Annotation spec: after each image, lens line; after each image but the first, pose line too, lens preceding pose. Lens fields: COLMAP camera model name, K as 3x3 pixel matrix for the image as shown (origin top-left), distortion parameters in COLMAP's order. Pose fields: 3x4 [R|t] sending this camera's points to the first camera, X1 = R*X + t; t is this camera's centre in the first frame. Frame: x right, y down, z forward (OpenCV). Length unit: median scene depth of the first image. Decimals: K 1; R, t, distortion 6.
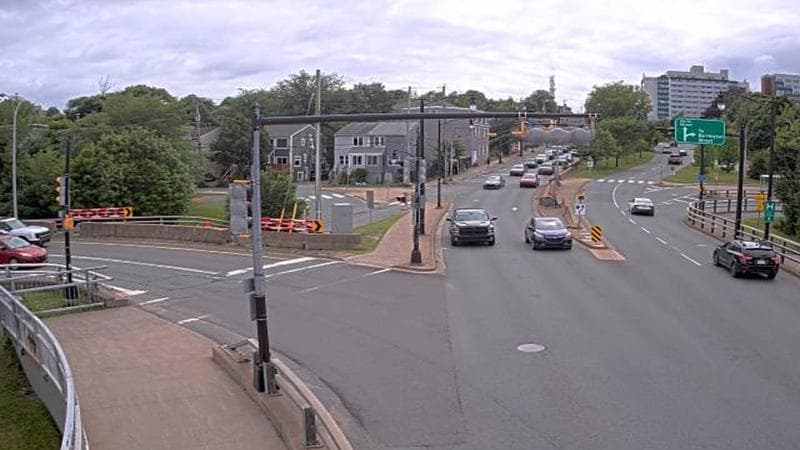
lens RADIAL K [[655.8, 0, 400.0], [0, 655.8, 225.0], [0, 0, 1]] dist [0.000401, -0.002519]
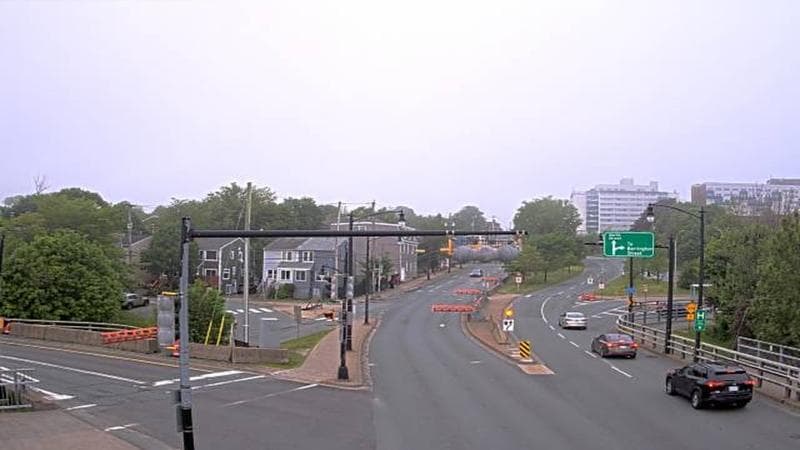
lens RADIAL K [[655.8, 0, 400.0], [0, 655.8, 225.0], [0, 0, 1]] dist [0.000401, -0.002519]
pose [[0.999588, 0.012666, 0.025738, 0.079363], [-0.011314, 0.998582, -0.052017, -0.120121], [-0.026360, 0.051705, 0.998314, -0.005930]]
